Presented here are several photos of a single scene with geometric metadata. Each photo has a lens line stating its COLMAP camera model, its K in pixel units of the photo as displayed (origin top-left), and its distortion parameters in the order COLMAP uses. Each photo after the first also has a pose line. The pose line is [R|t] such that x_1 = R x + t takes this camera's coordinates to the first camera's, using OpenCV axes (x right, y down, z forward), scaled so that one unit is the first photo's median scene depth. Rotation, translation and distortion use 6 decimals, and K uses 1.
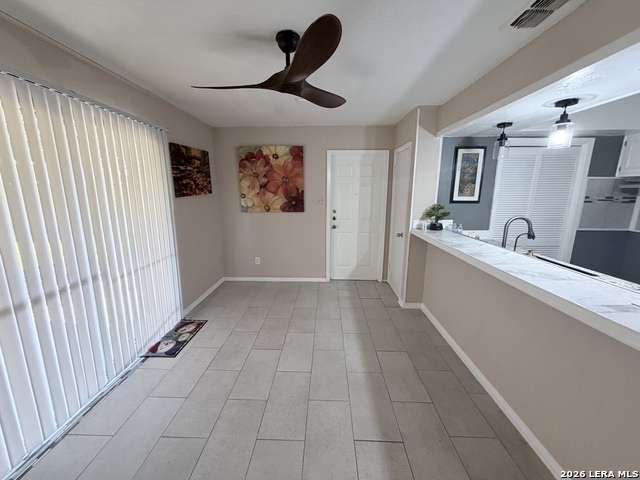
lens RADIAL K [[261.9, 0, 320.0], [0, 261.9, 240.0], [0, 0, 1]] dist [0.000476, 0.000121]
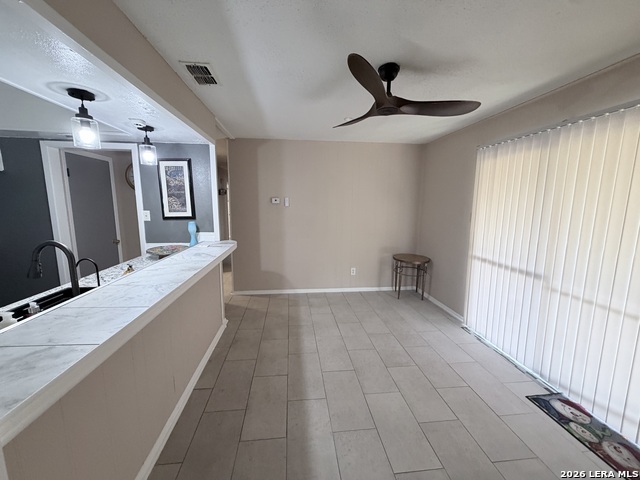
lens RADIAL K [[255.4, 0, 317.5], [0, 255.4, 240.6], [0, 0, 1]] dist [0.000196, 0.000339]
pose [[-0.991505, 0.006440, -0.129905, 0.248500], [-0.037713, 0.941633, 0.334522, -0.314323], [0.124477, 0.336579, -0.933392, 1.663060]]
